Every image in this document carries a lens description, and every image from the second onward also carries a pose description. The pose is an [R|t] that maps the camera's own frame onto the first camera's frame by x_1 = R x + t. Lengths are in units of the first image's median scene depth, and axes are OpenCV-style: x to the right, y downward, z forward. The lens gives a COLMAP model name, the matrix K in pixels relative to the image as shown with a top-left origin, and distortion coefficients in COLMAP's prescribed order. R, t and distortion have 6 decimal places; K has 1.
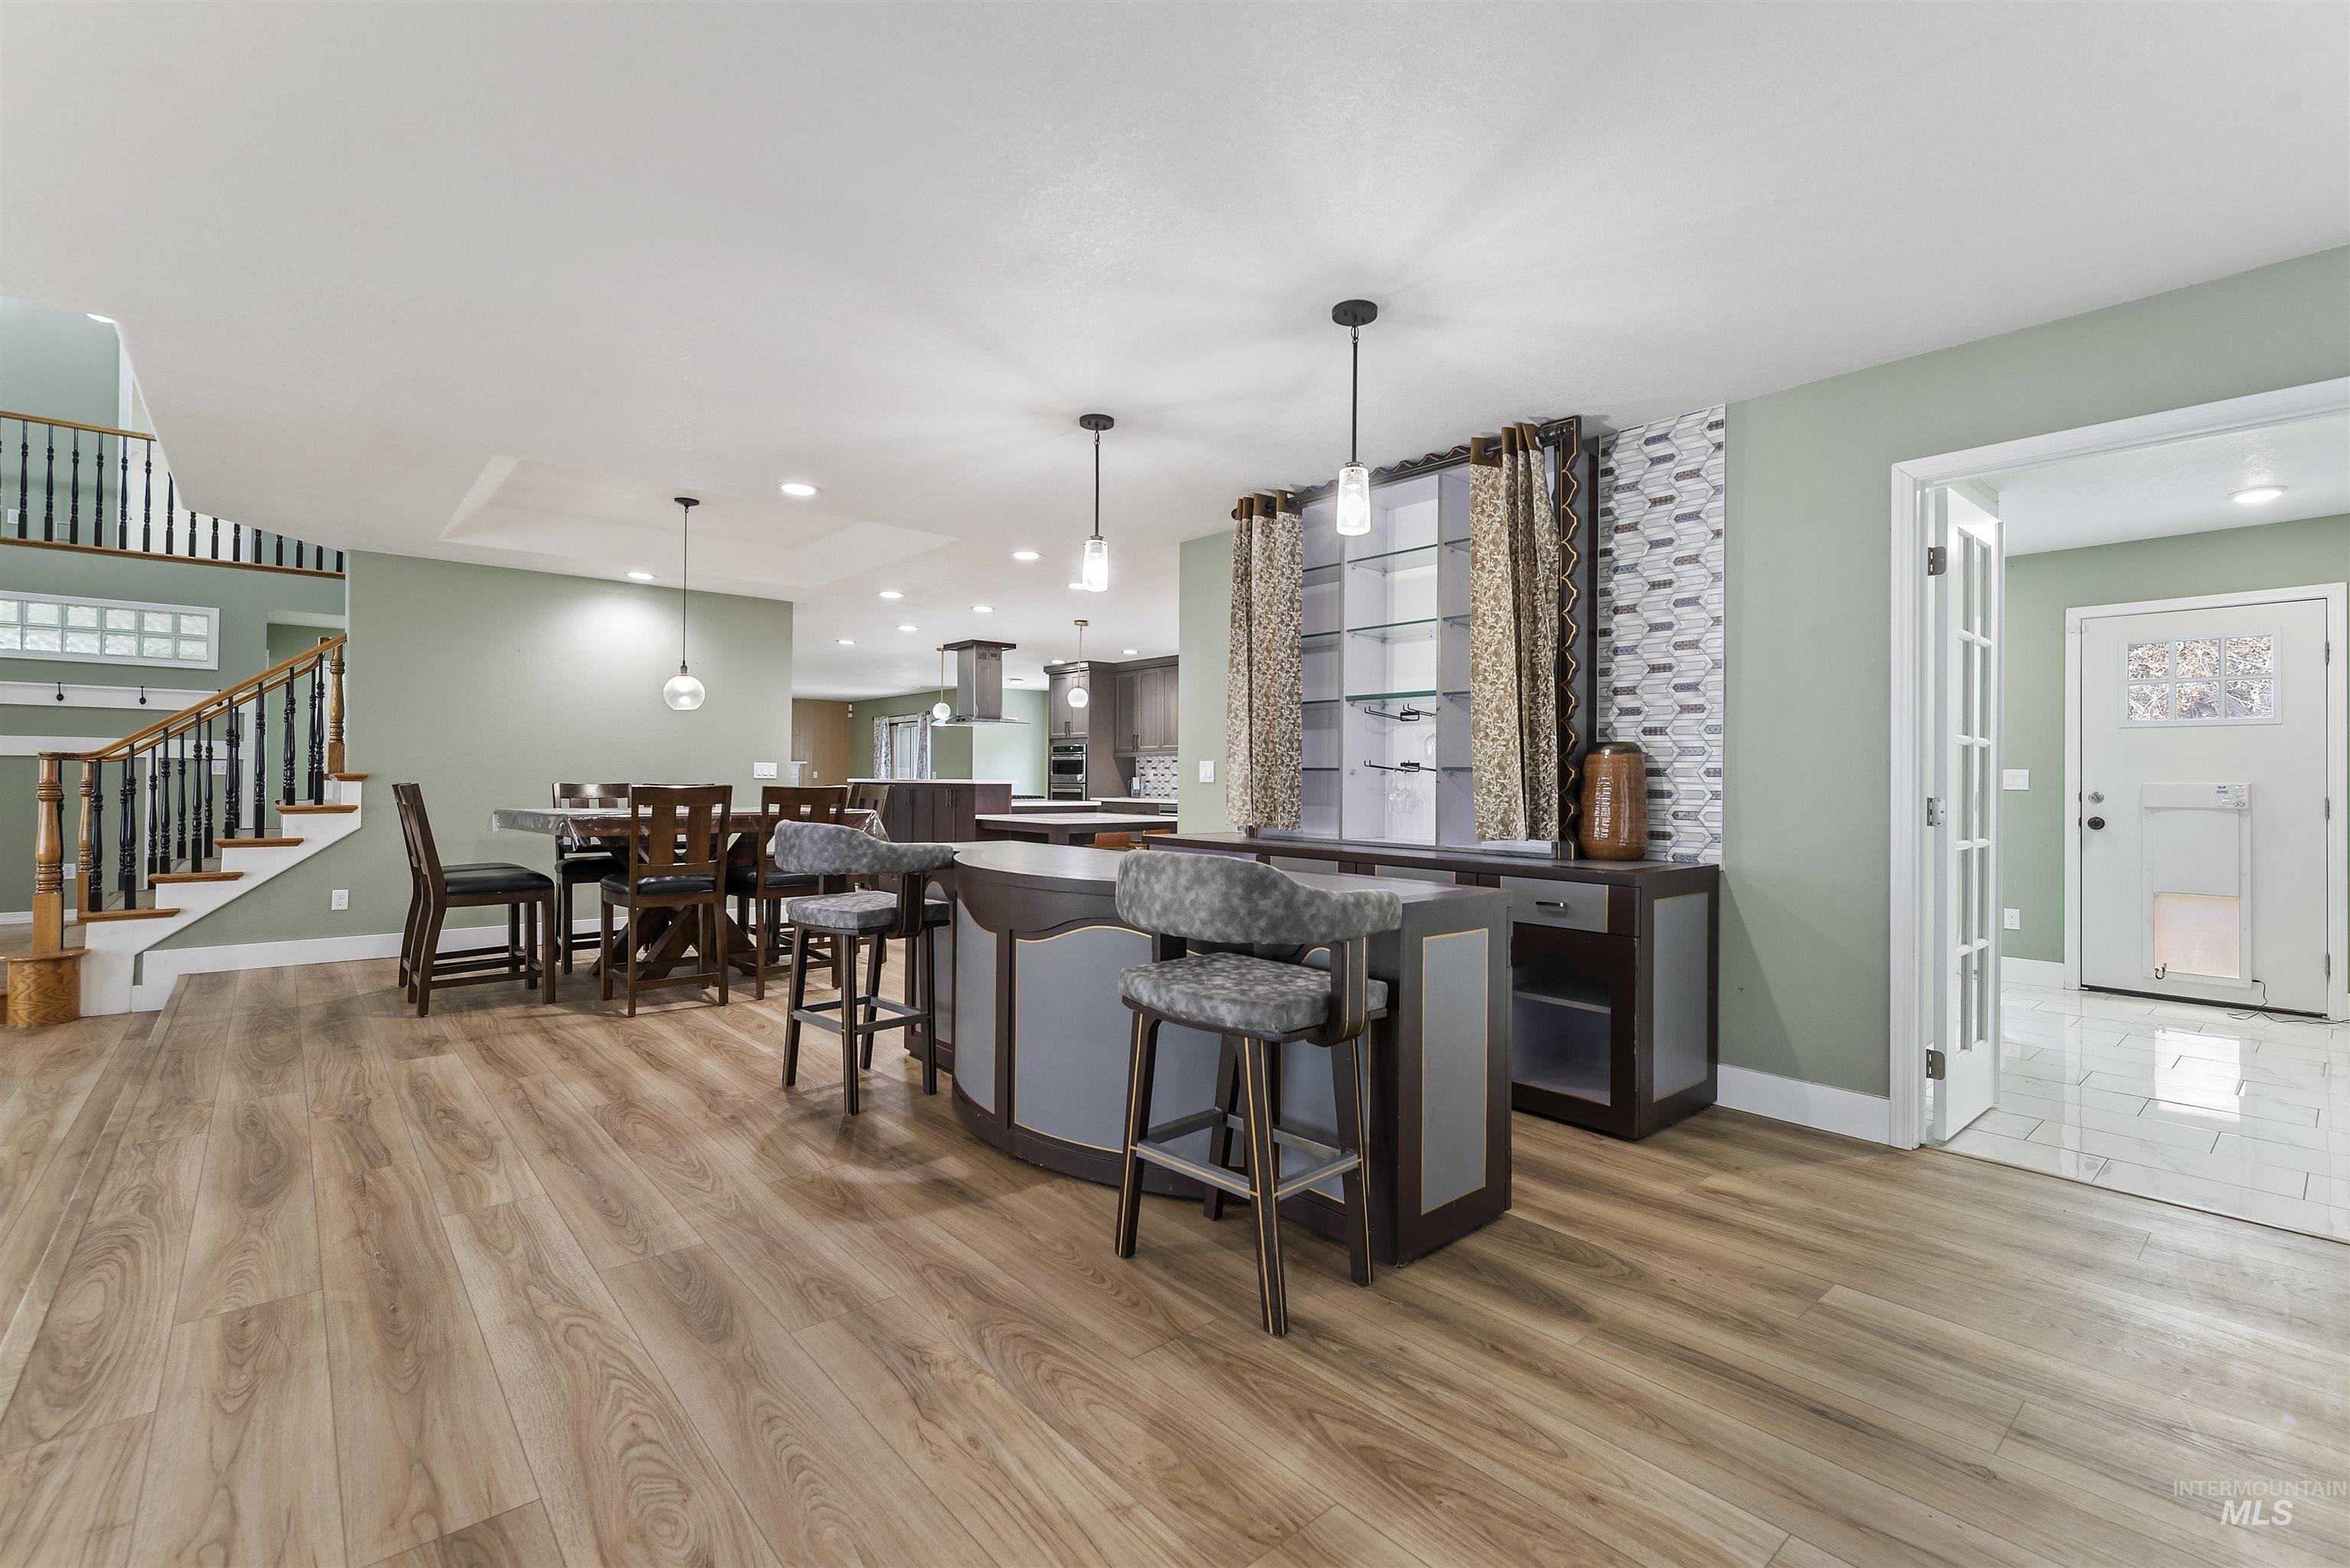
lens RADIAL K [[1046.2, 0, 1185.3], [0, 1046.2, 775.7], [0, 0, 1]] dist [0.002264, 0.000630]
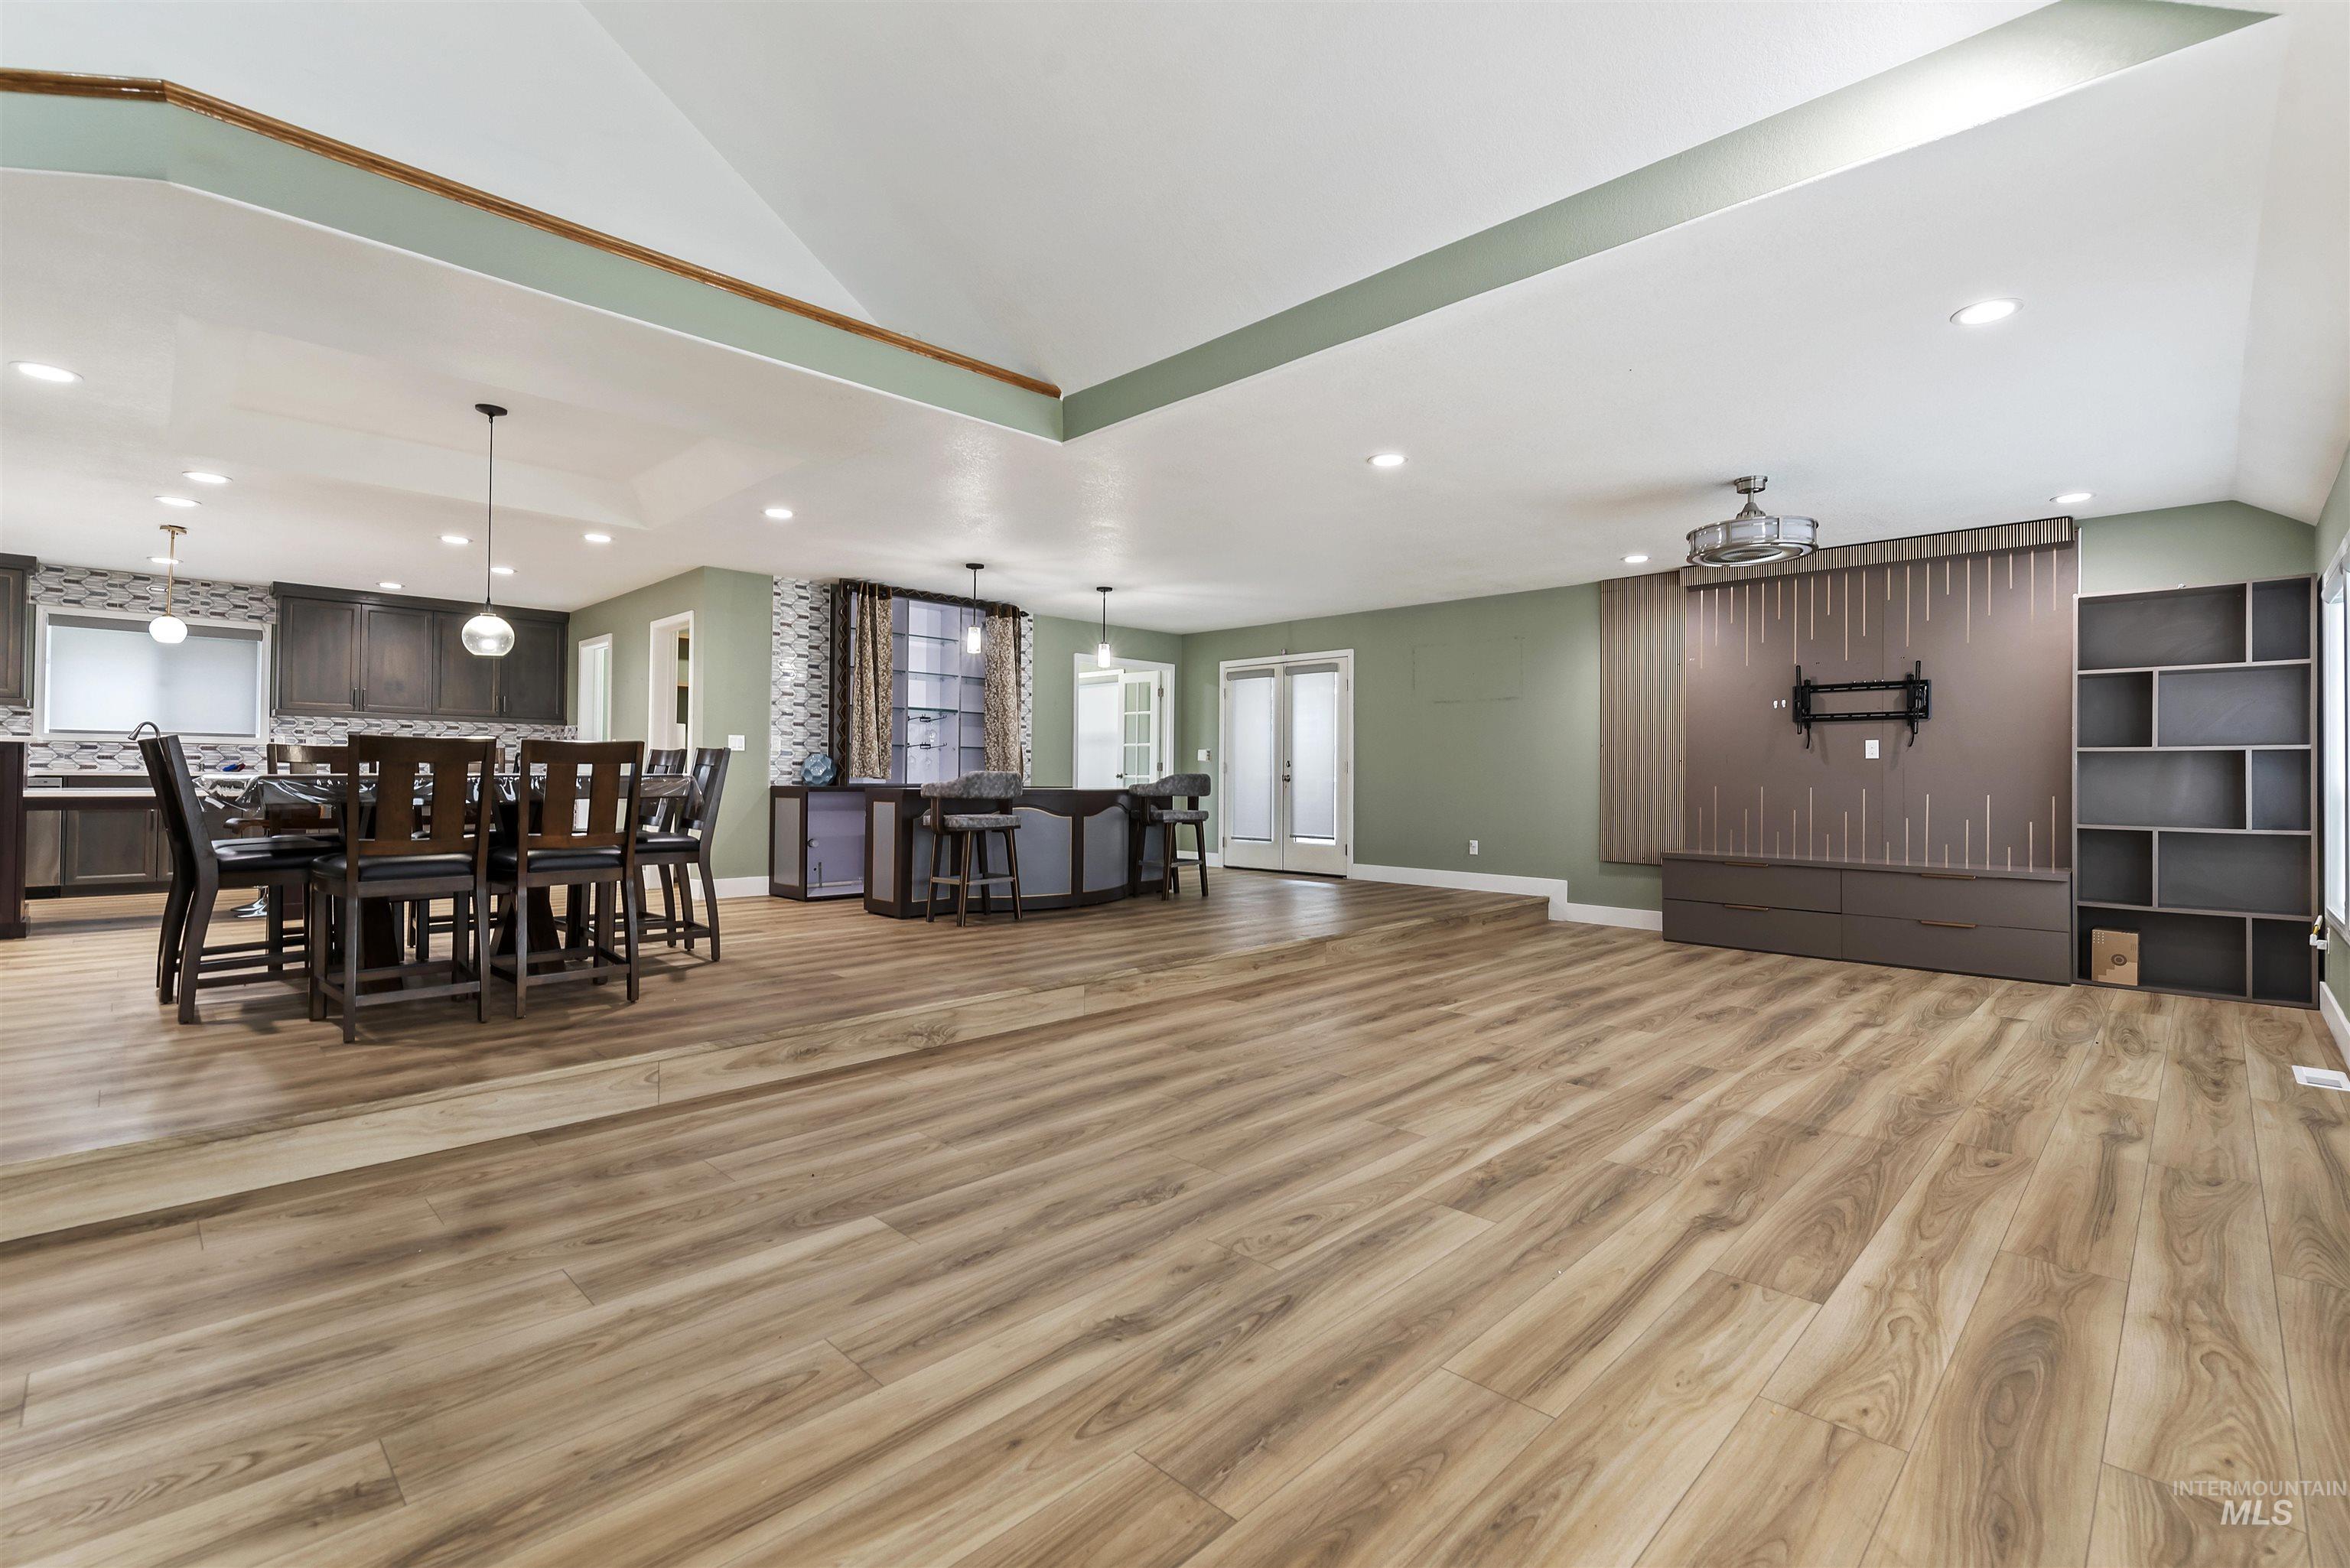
lens RADIAL K [[1046.2, 0, 1185.3], [0, 1046.2, 775.7], [0, 0, 1]] dist [0.002264, 0.000630]
pose [[-0.073208, -0.009157, 0.997275, -1.417169], [-0.015242, 0.999851, 0.008062, 0.019972], [-0.997200, -0.014610, -0.073337, 0.511771]]
